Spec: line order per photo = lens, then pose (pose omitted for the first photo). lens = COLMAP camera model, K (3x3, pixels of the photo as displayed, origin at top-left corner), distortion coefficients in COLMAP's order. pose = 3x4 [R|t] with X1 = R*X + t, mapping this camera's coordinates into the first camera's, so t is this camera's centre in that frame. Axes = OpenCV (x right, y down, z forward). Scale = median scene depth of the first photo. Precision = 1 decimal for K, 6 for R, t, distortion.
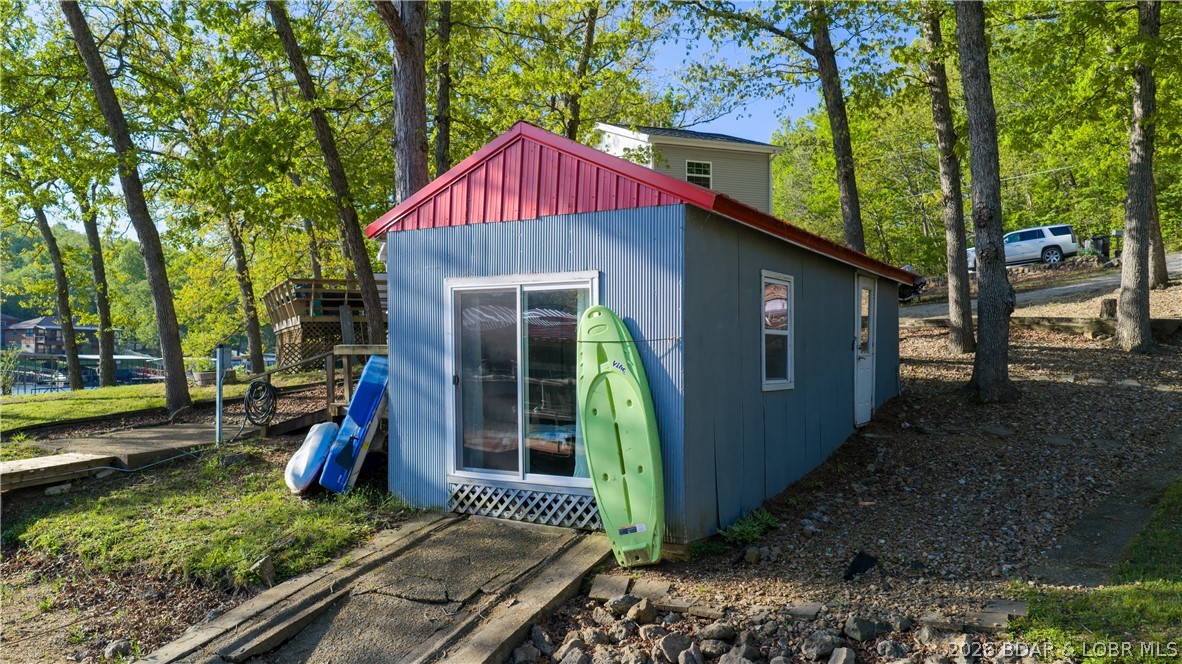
lens RADIAL K [[977.9, 0, 591.0], [0, 977.9, 332.0], [0, 0, 1]] dist [0.054704, -0.102463]
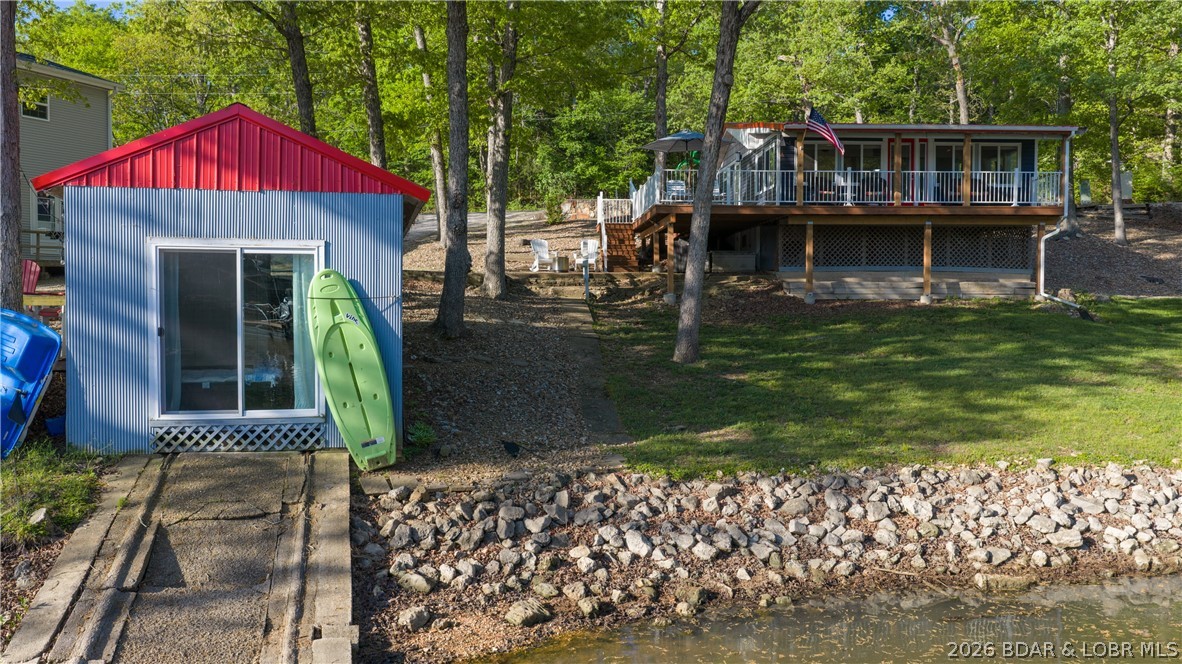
lens RADIAL K [[981.4, 0, 591.0], [0, 981.4, 332.0], [0, 0, 1]] dist [0.055549, -0.110298]
pose [[0.696470, -0.025162, 0.717145, -0.618286], [-0.021147, 0.998231, 0.055562, -0.022575], [-0.717275, -0.053863, 0.694706, -0.103364]]
